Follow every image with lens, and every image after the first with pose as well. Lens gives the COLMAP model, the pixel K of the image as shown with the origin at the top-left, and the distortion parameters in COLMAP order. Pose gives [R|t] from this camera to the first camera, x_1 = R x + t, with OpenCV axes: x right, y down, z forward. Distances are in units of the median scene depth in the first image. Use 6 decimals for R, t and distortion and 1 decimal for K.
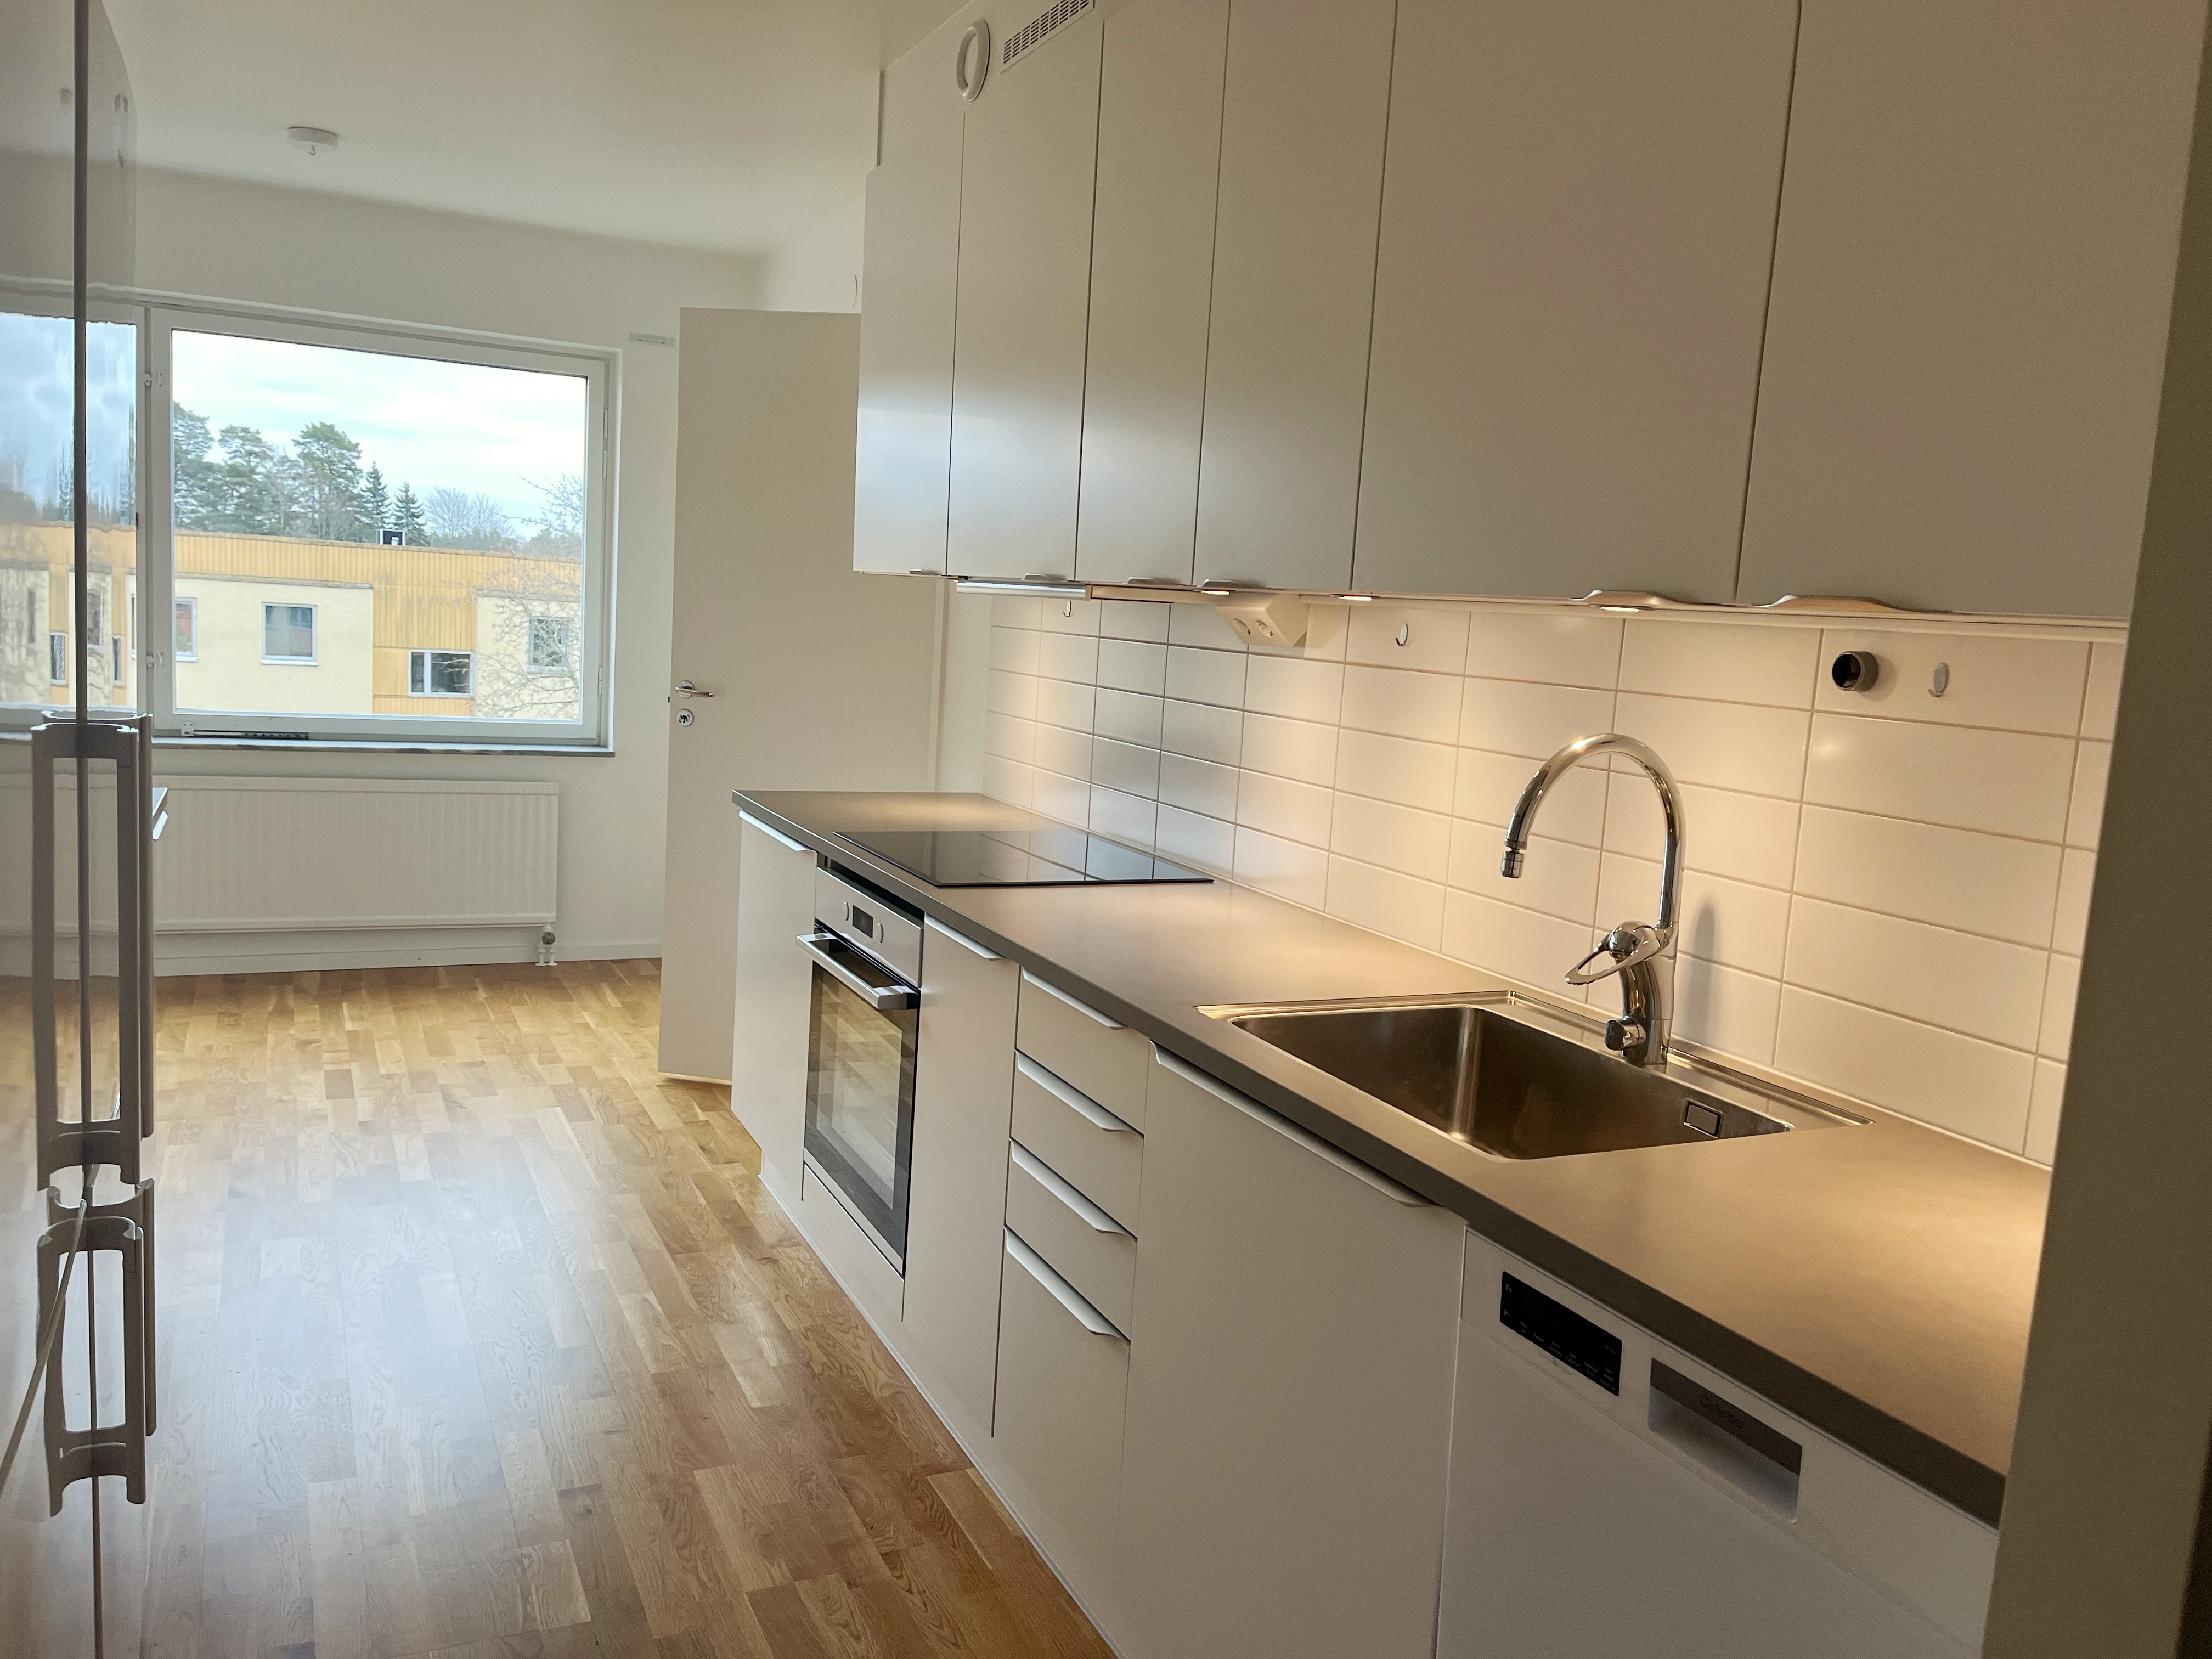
lens RADIAL K [[1665.4, 0, 1099.4], [0, 1665.4, 808.5], [0, 0, 1]] dist [0.035572, 0.000666]
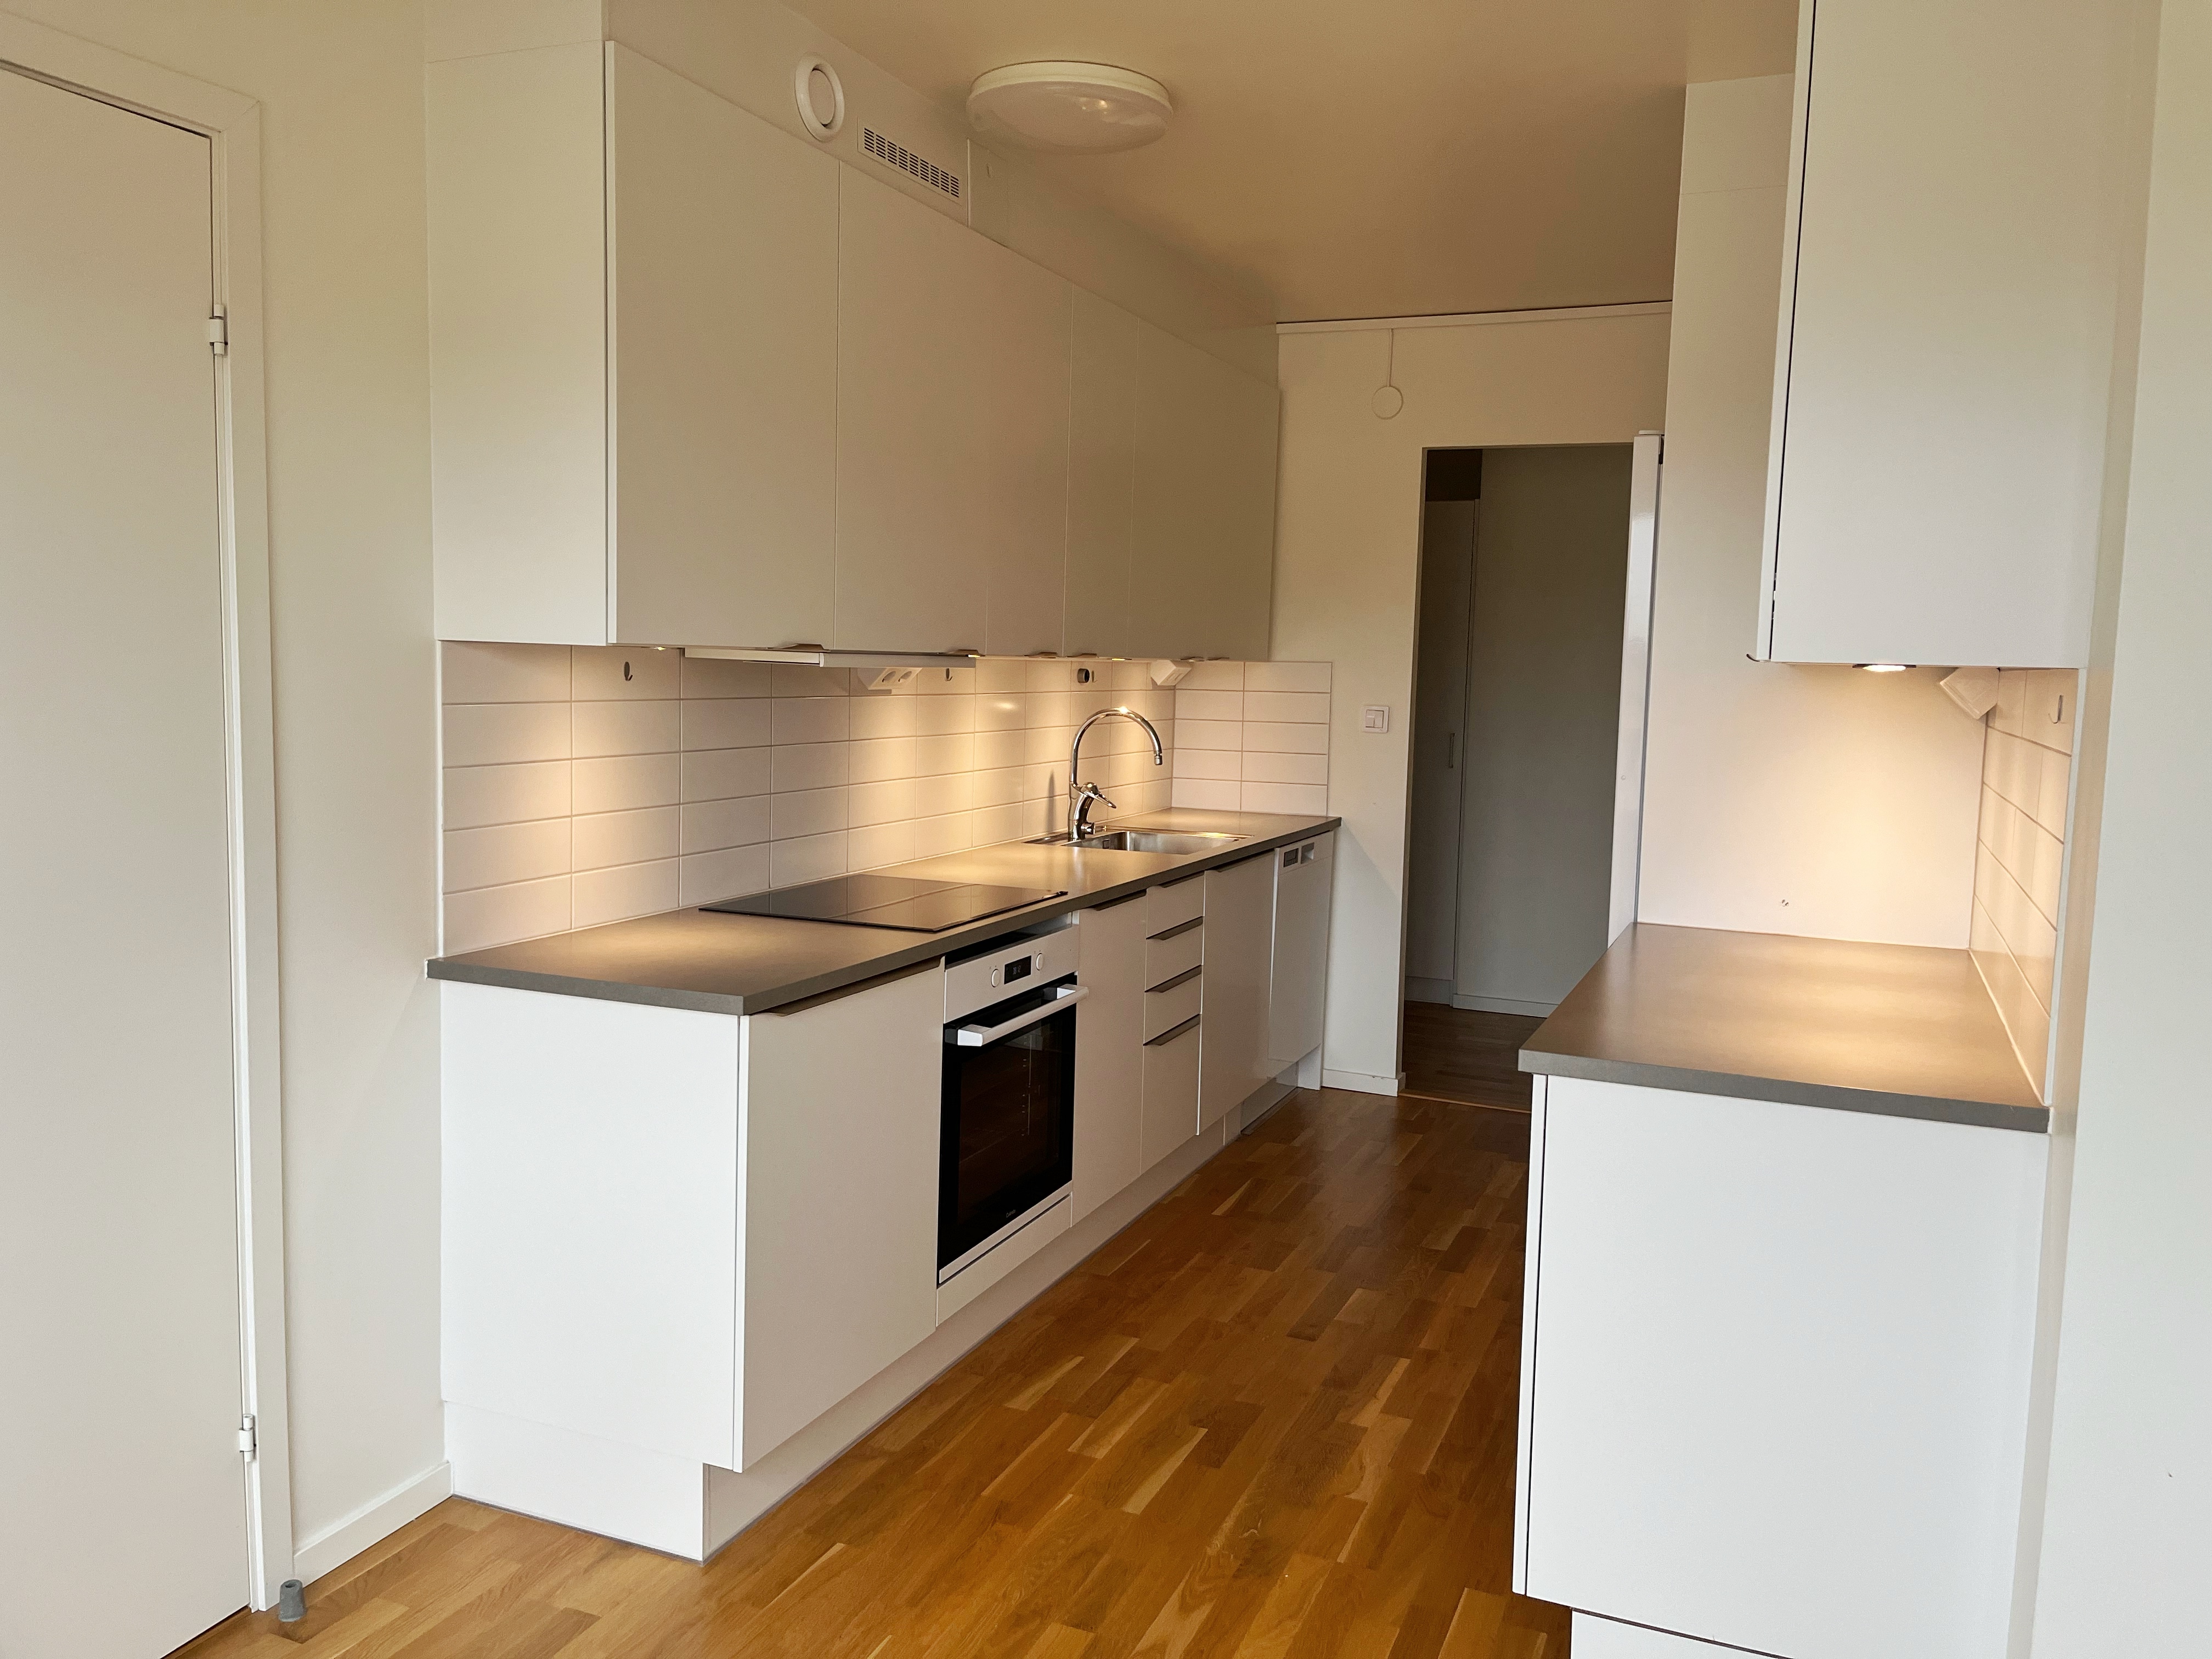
lens RADIAL K [[1710.7, 0, 1106.0], [0, 1710.7, 829.5], [0, 0, 1]] dist [0.037509, -0.000613]
pose [[-0.663481, -0.153458, 0.732287, -1.470755], [0.021962, 0.974324, 0.224078, -0.405507], [-0.747871, 0.164754, -0.643075, 2.457455]]
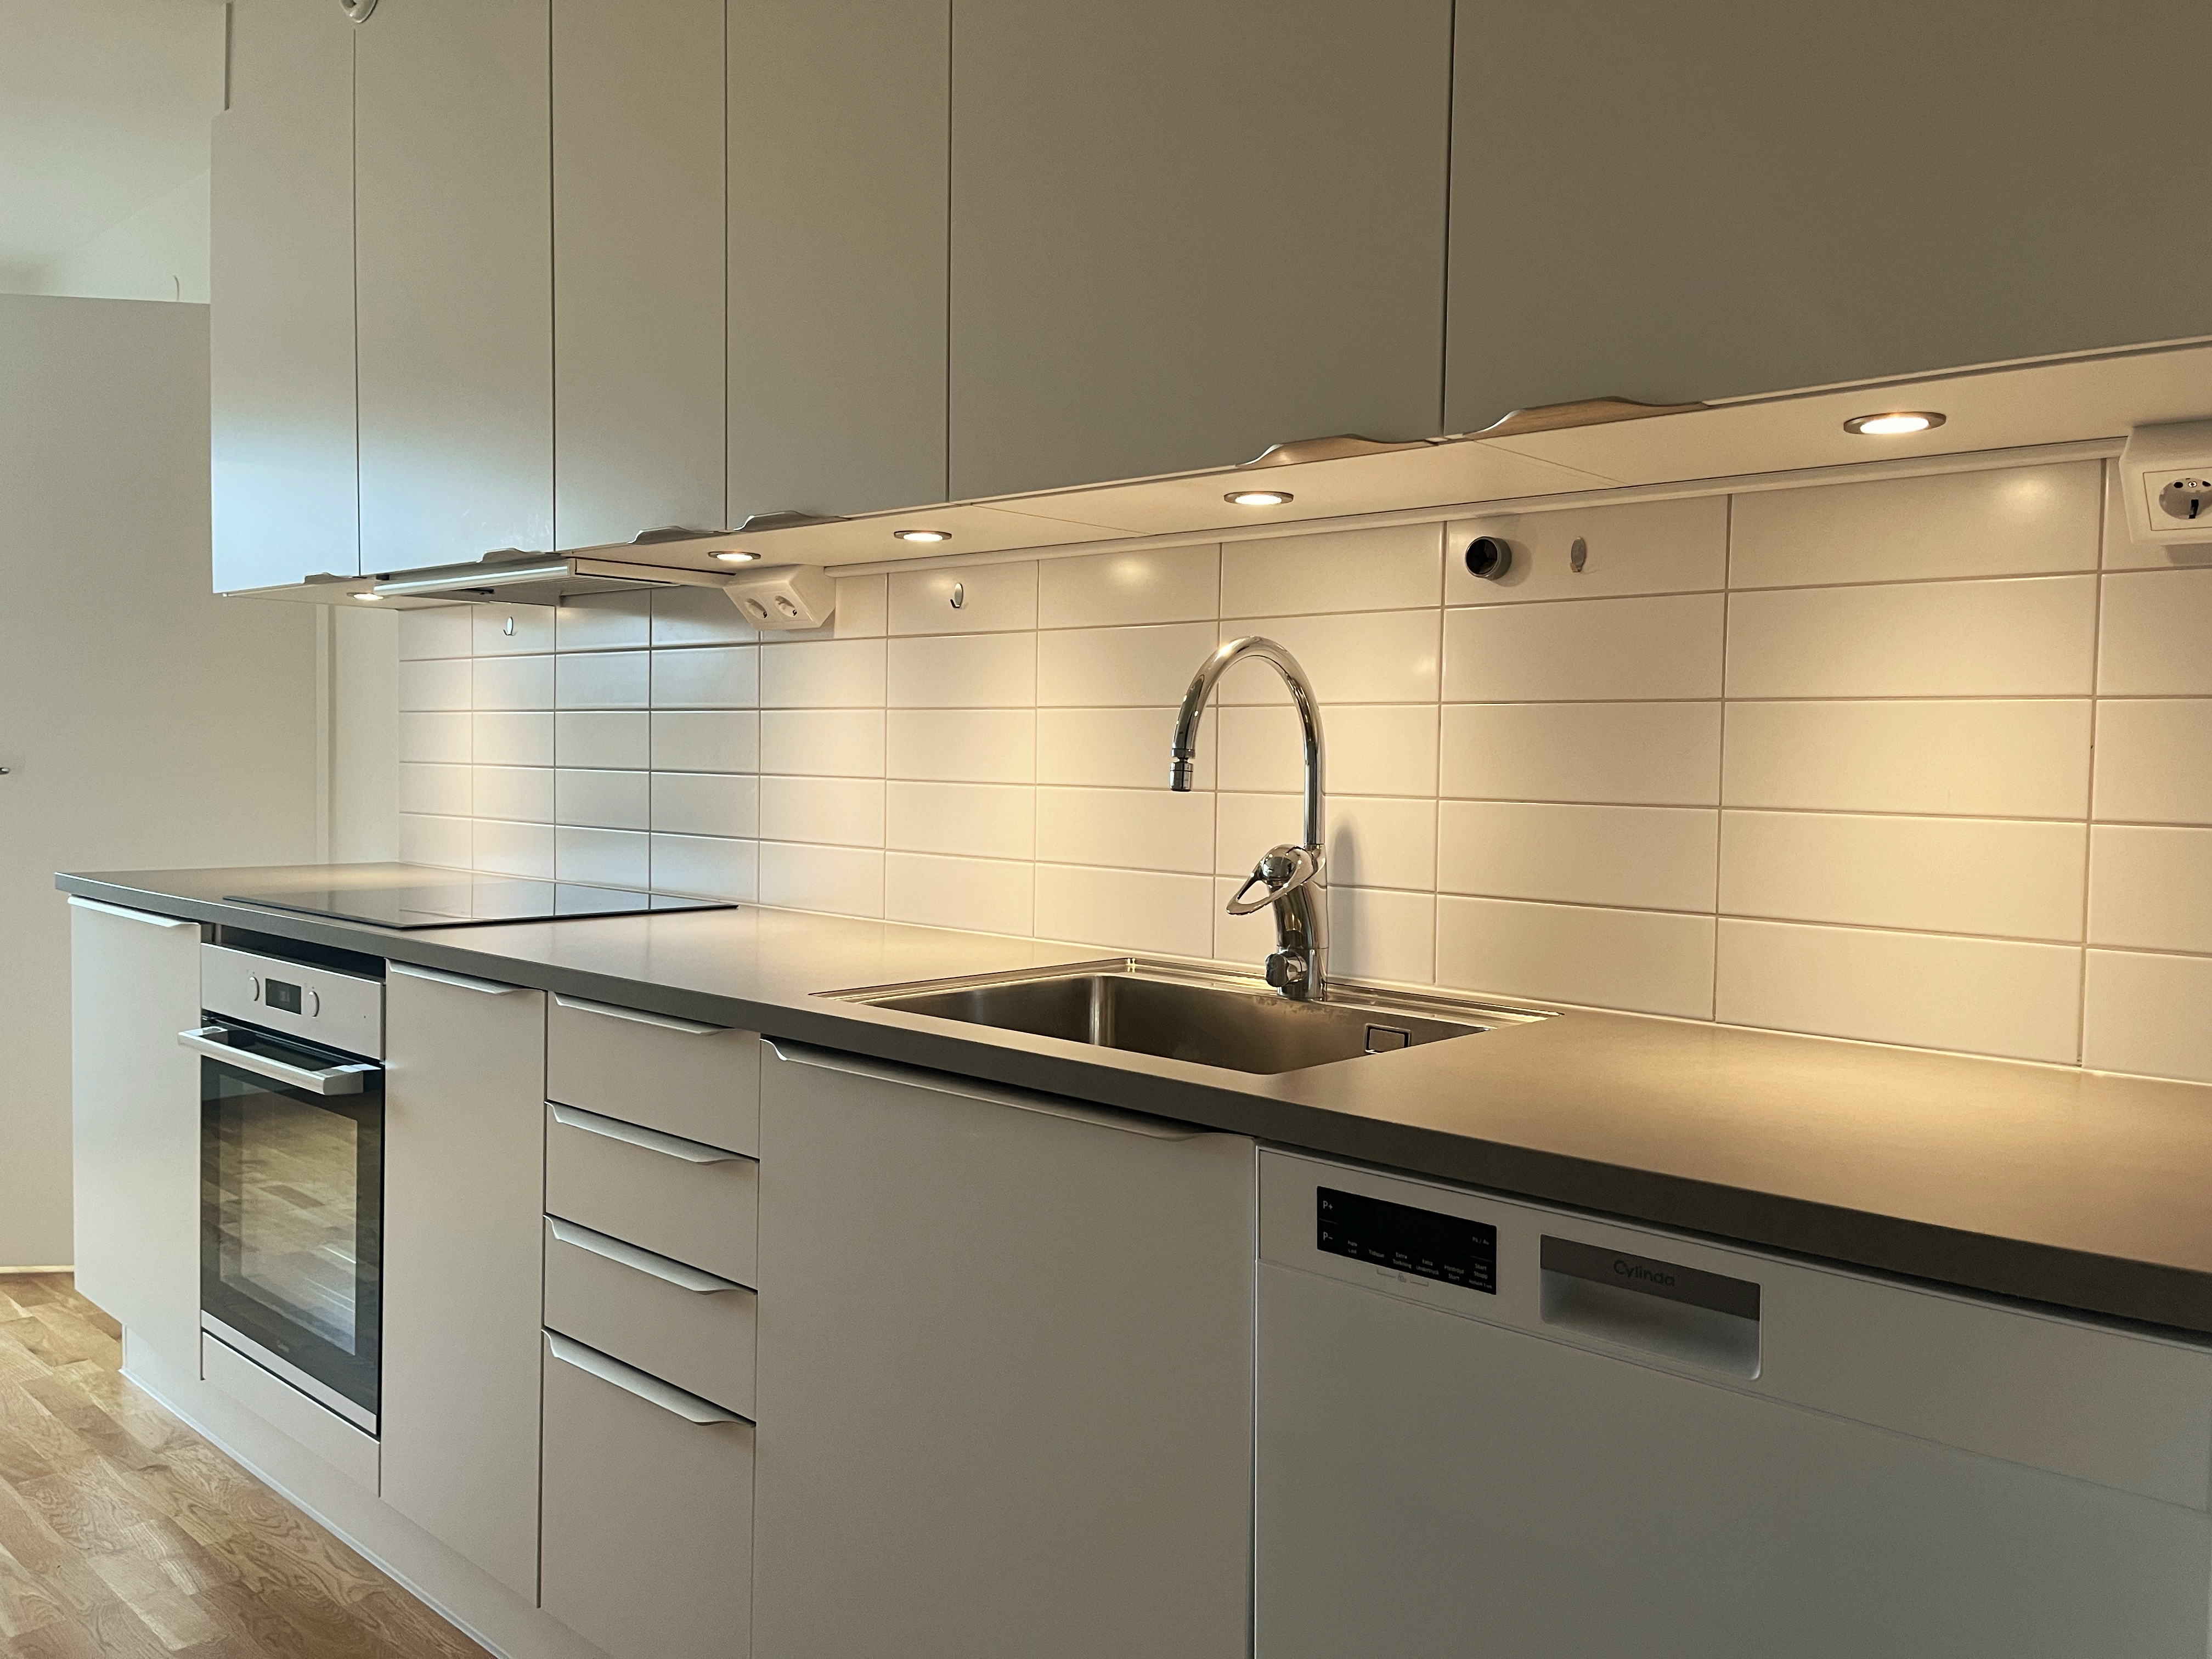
lens RADIAL K [[1673.1, 0, 1107.6], [0, 1673.1, 808.1], [0, 0, 1]] dist [0.088469, -0.129606]
pose [[0.927732, -0.058250, 0.368673, -0.104838], [0.084998, 0.994765, -0.056718, 0.085368], [-0.363440, 0.083956, 0.927827, 0.162135]]
